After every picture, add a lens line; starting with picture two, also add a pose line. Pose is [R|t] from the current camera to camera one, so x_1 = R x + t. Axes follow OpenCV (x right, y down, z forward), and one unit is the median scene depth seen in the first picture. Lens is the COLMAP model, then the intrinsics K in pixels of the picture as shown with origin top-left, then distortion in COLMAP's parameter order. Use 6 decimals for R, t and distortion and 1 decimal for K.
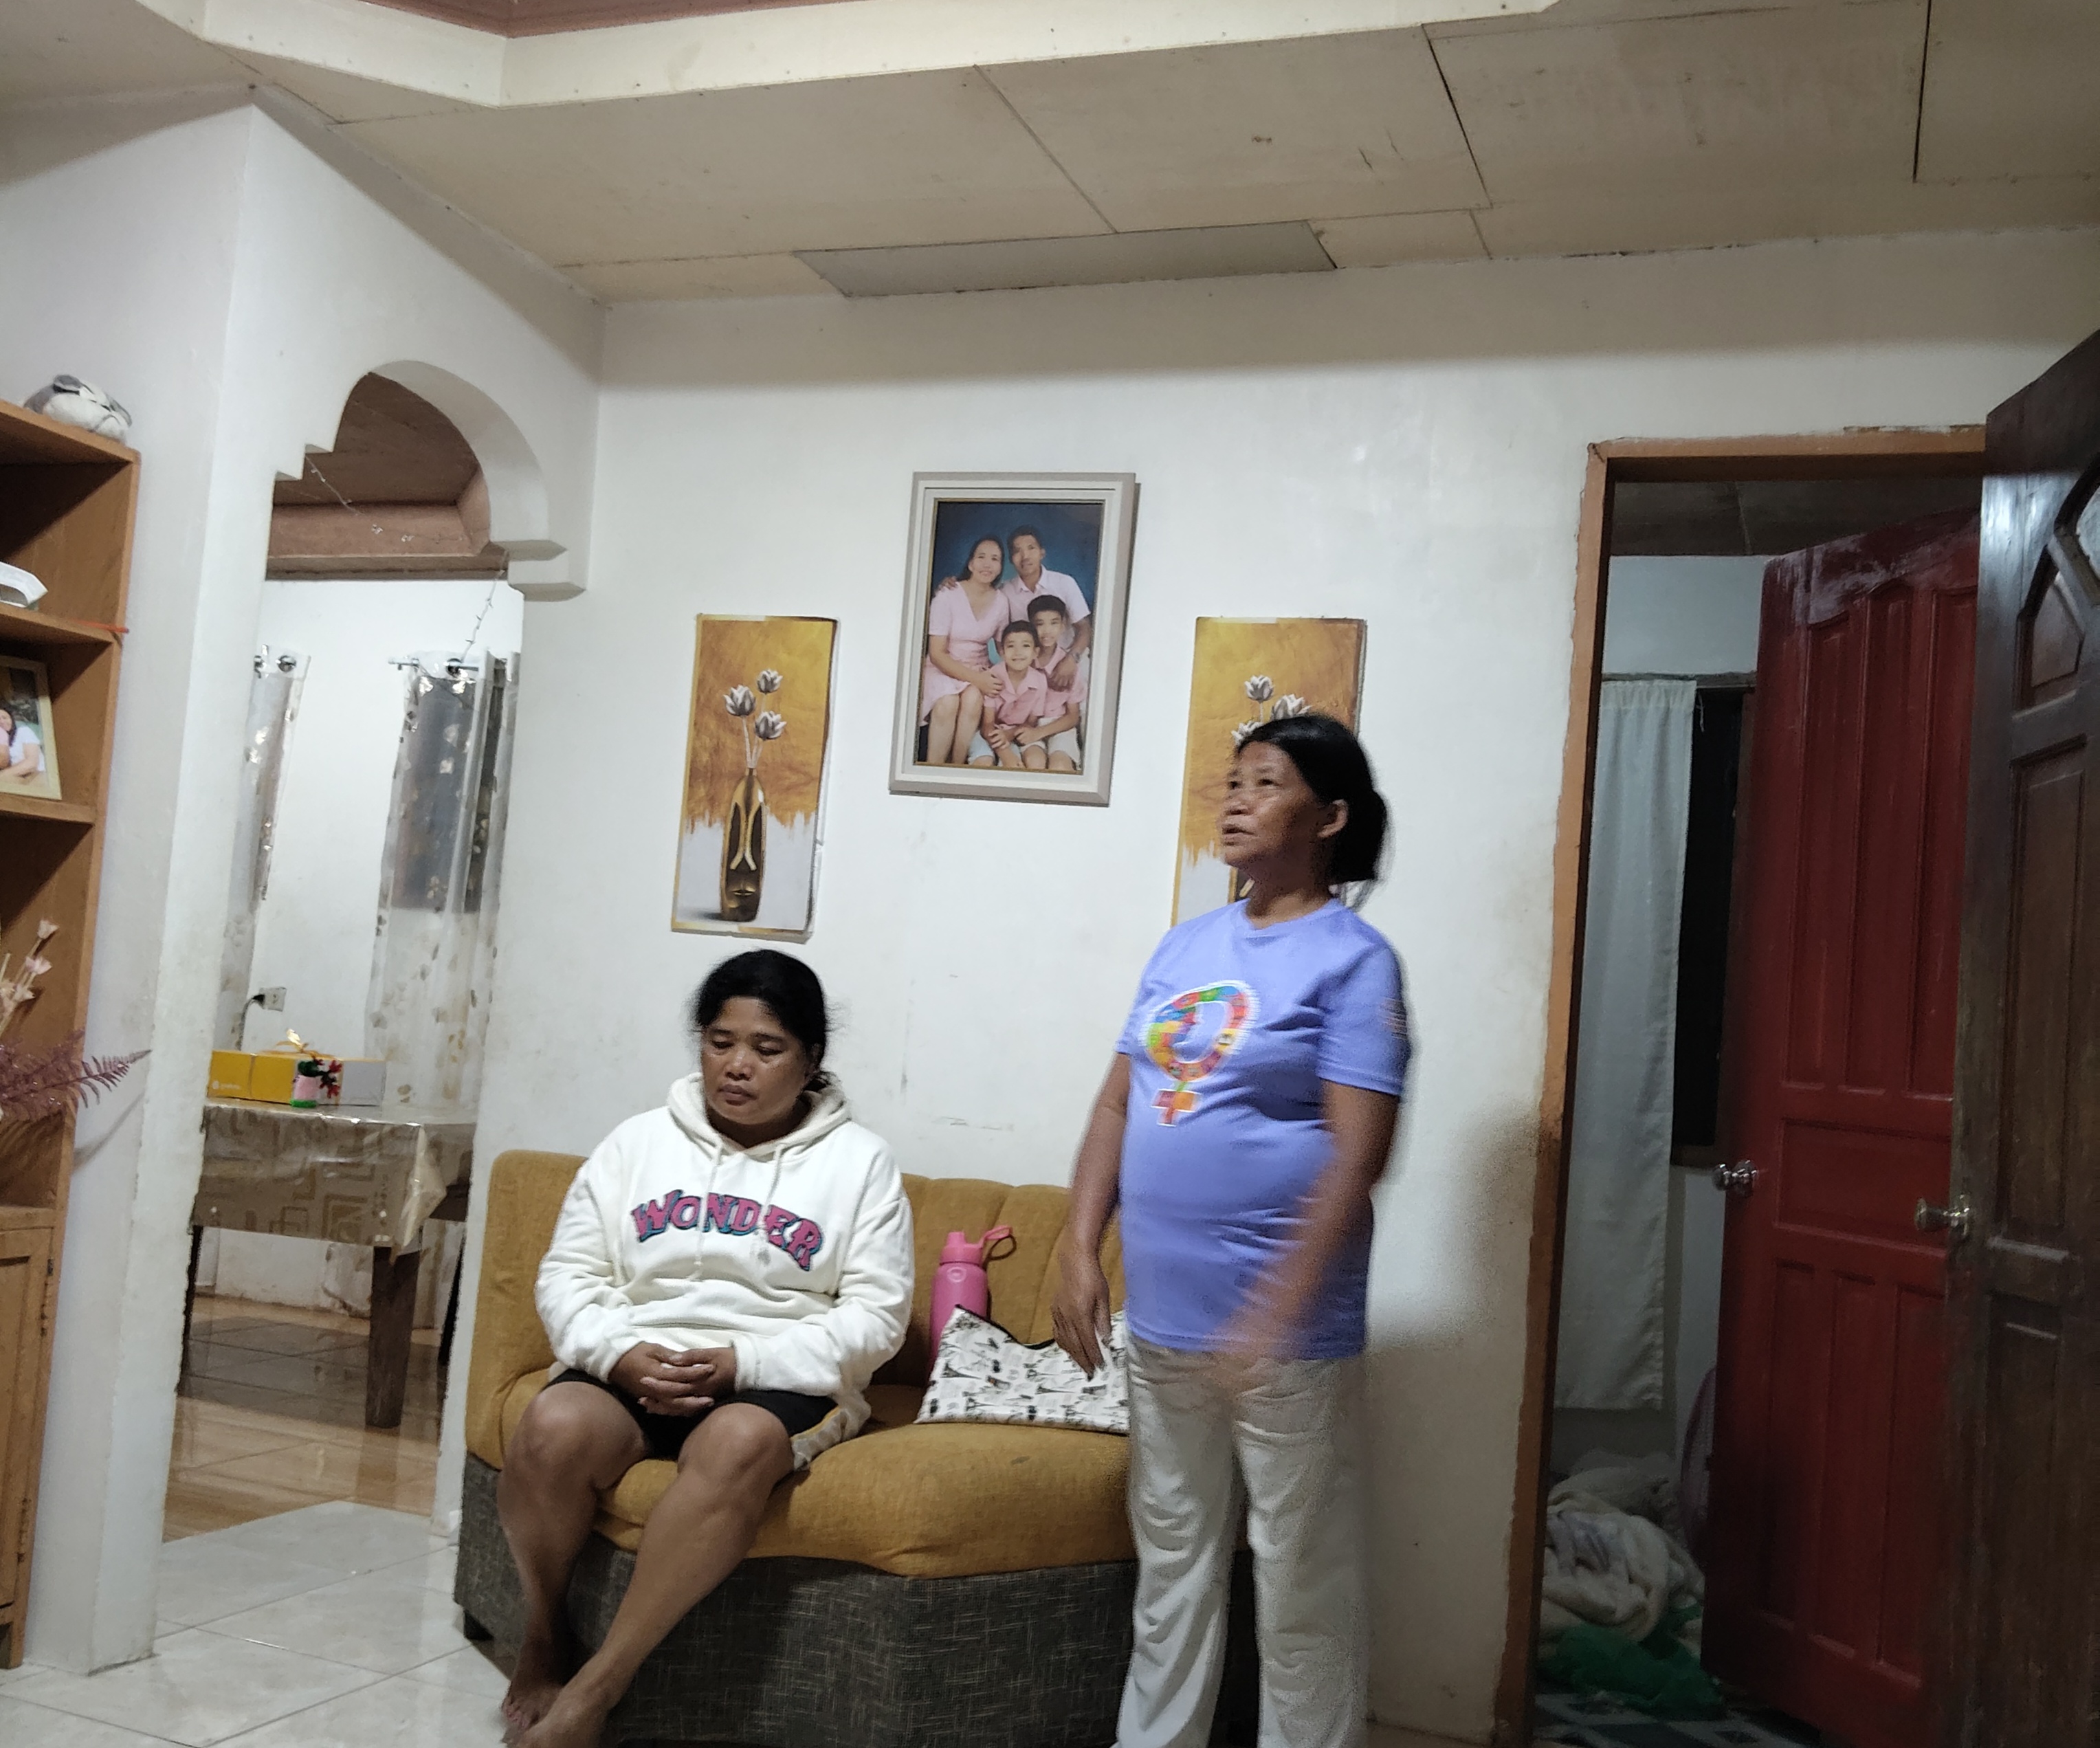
lens RADIAL K [[1829.6, 0, 1050.0], [0, 1829.6, 874.0], [0, 0, 1]] dist [0.068914, -0.123960]
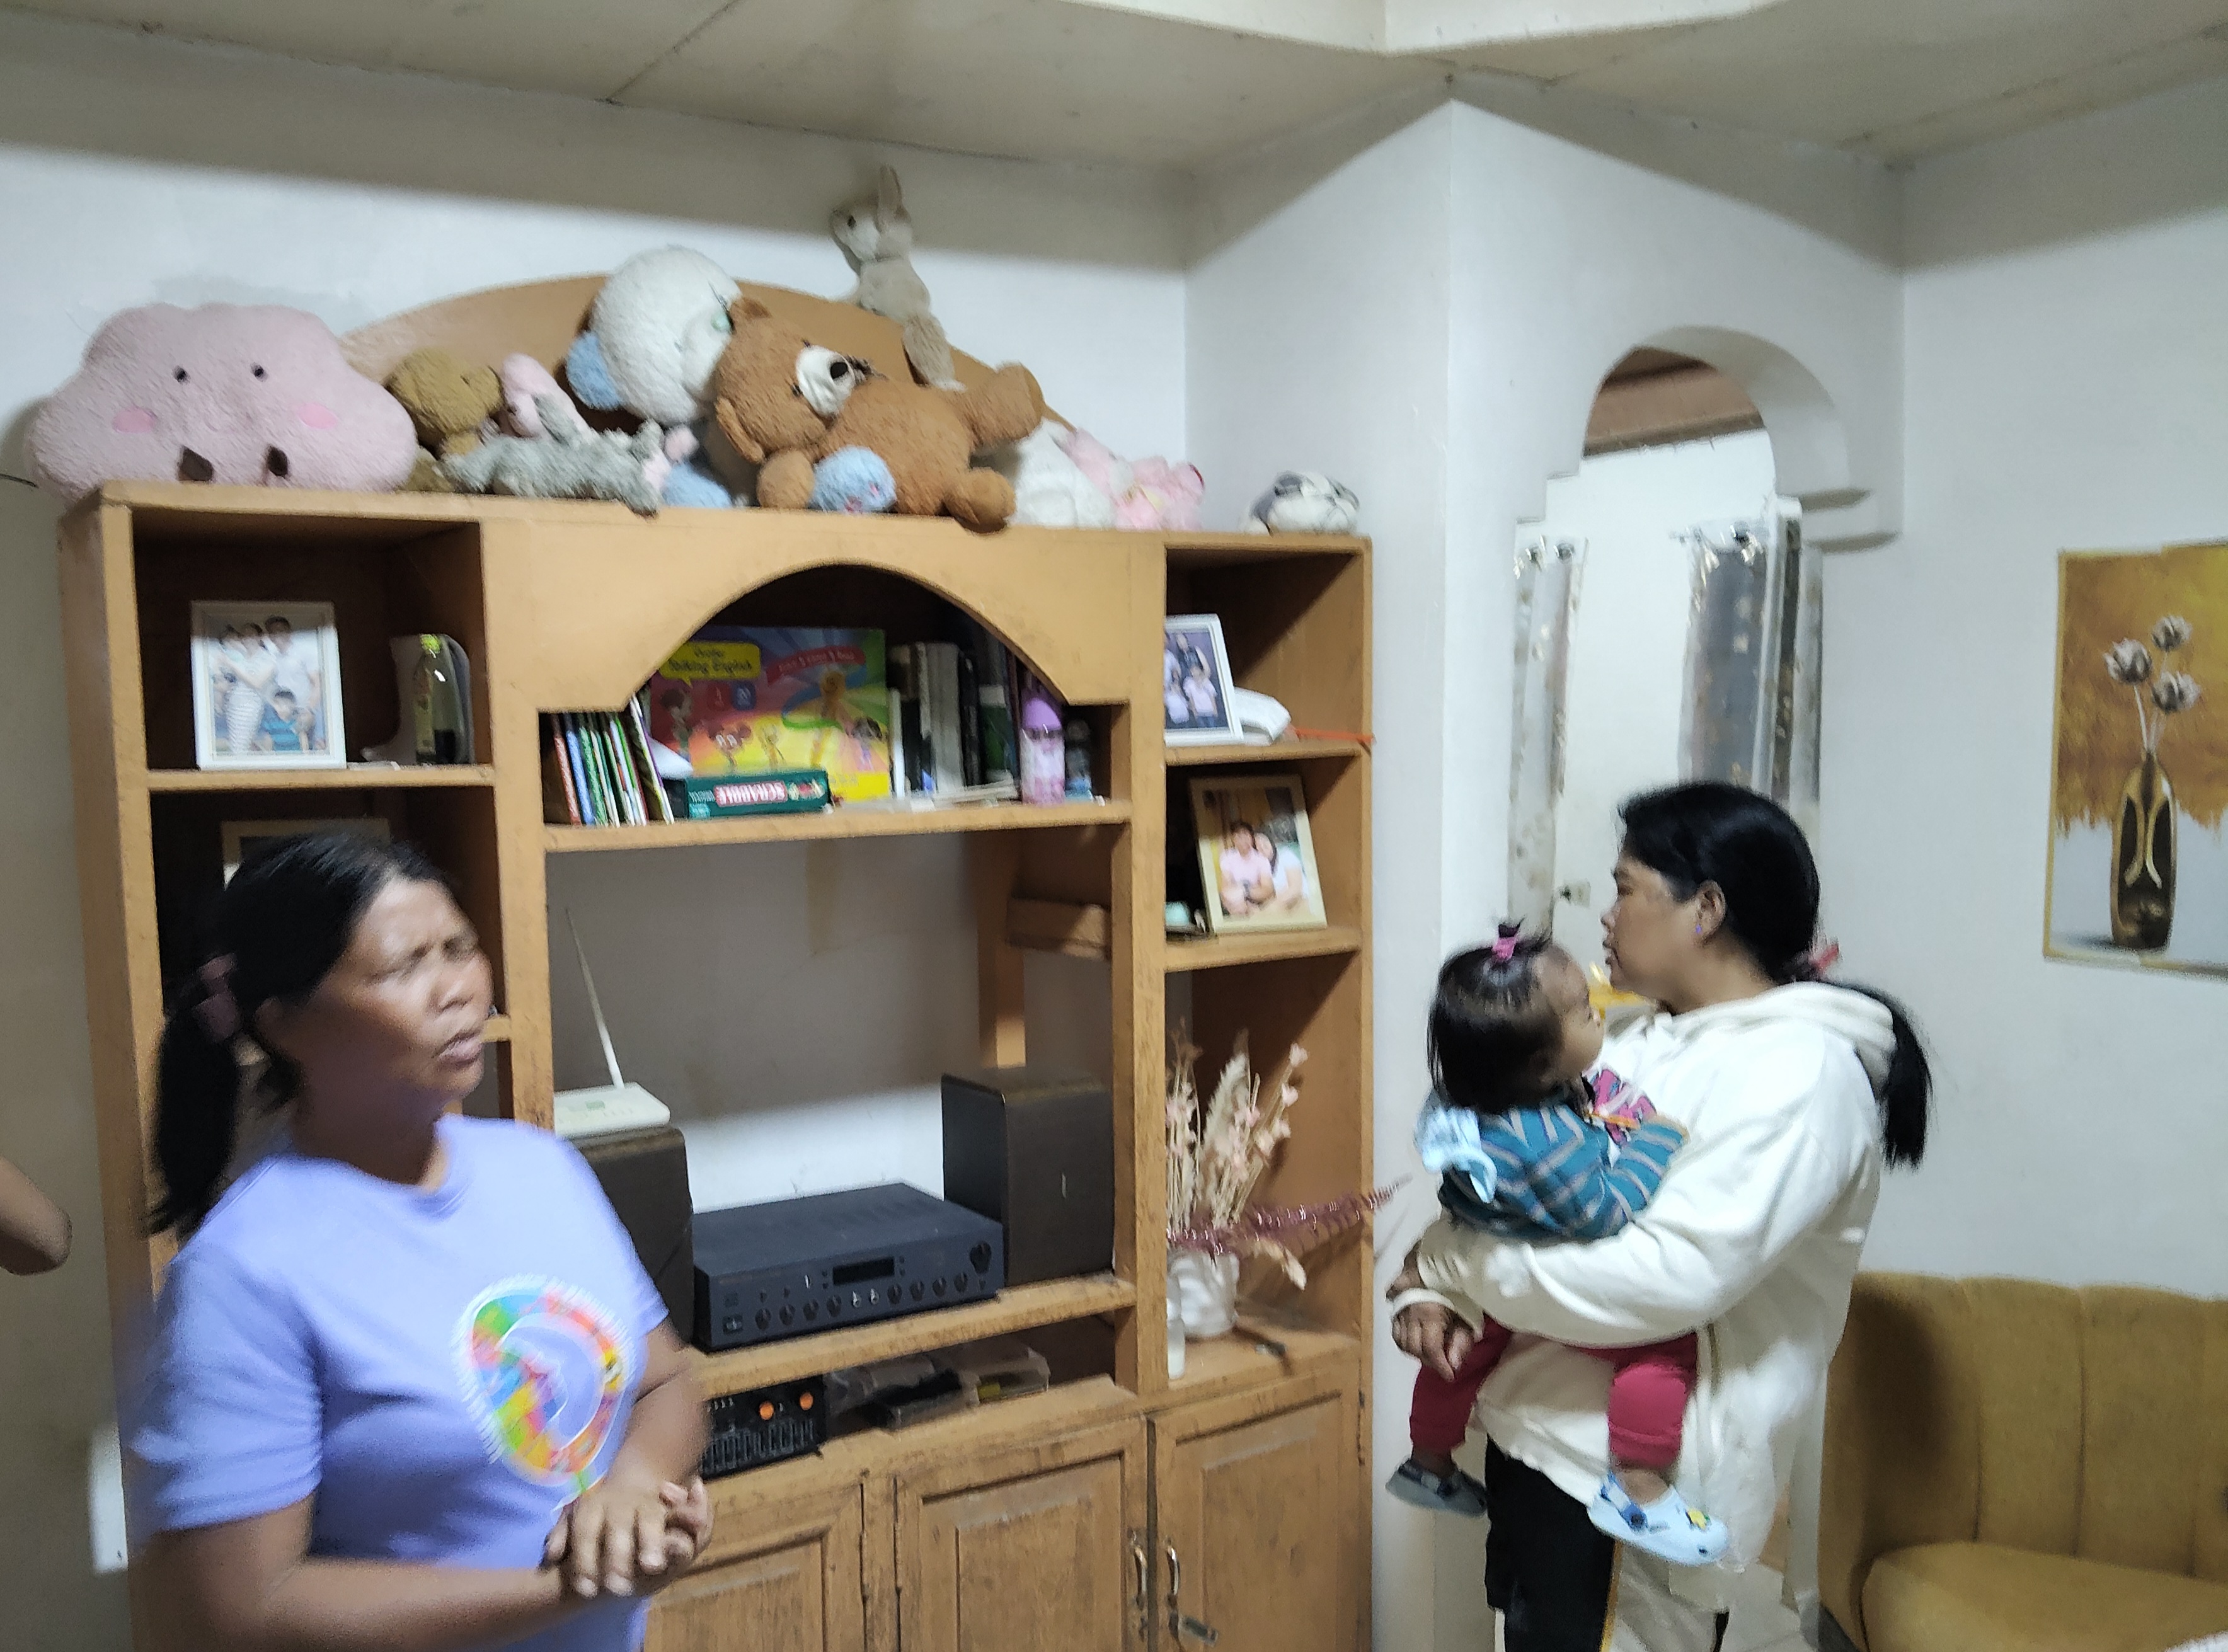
lens RADIAL K [[1893.2, 0, 1114.0], [0, 1893.2, 826.0], [0, 0, 1]] dist [0.011029, -0.009519]
pose [[0.798522, -0.029655, -0.601235, -0.037531], [0.095213, 0.992435, 0.077505, -0.126541], [0.594388, -0.119135, 0.795305, 0.141118]]
